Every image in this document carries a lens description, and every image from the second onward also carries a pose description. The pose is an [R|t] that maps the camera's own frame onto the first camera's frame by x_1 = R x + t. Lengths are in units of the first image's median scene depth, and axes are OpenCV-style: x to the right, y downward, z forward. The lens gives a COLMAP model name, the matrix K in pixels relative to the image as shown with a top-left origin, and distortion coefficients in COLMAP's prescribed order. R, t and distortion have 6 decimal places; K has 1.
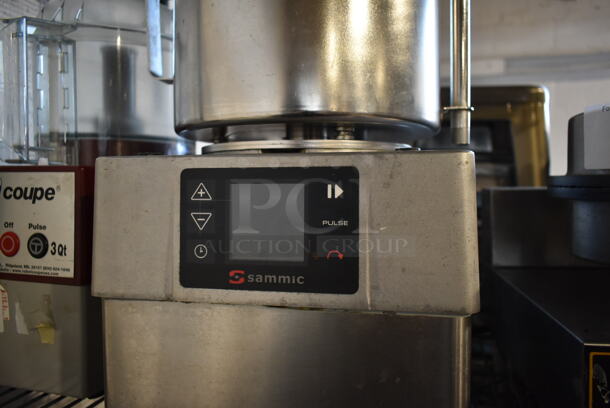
lens RADIAL K [[475.1, 0, 320.0], [0, 475.1, 214.3], [0, 0, 1]] dist [-0.024572, 0.005560]
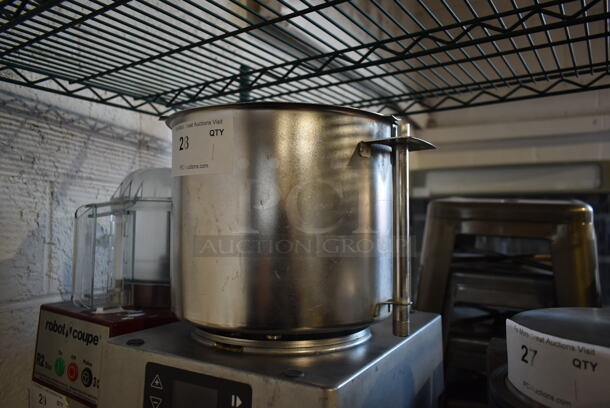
lens RADIAL K [[460.1, 0, 317.6], [0, 460.1, 201.6], [0, 0, 1]] dist [-0.023309, -0.001618]
pose [[0.956956, 0.004918, -0.290191, 0.432821], [-0.033383, 0.995086, -0.093219, -0.346411], [0.288306, 0.098894, 0.952418, -0.124359]]
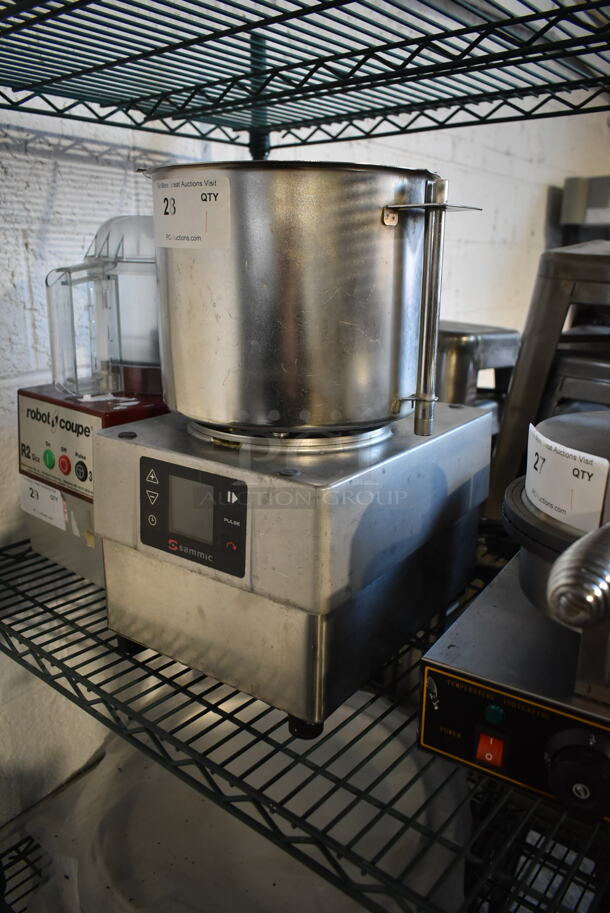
lens RADIAL K [[711.1, 0, 305.0], [0, 711.1, 456.5], [0, 0, 1]] dist [-0.024572, 0.005560]
pose [[0.907177, 0.128448, -0.400664, 0.677060], [-0.033730, 0.971398, 0.235048, -0.430999], [0.419395, -0.199715, 0.885563, -0.393731]]
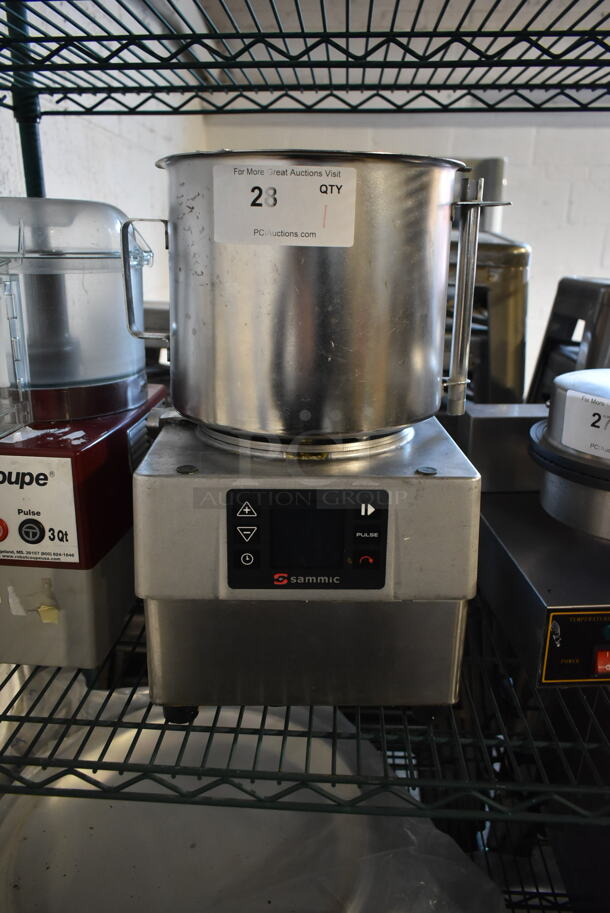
lens RADIAL K [[674.8, 0, 305.0], [0, 674.8, 456.5], [0, 0, 1]] dist [-0.009751, -0.001170]
pose [[0.978051, -0.044365, 0.203586, -0.331130], [-0.006598, 0.969985, 0.243075, -0.422661], [-0.208259, -0.239083, 0.948403, -0.382931]]
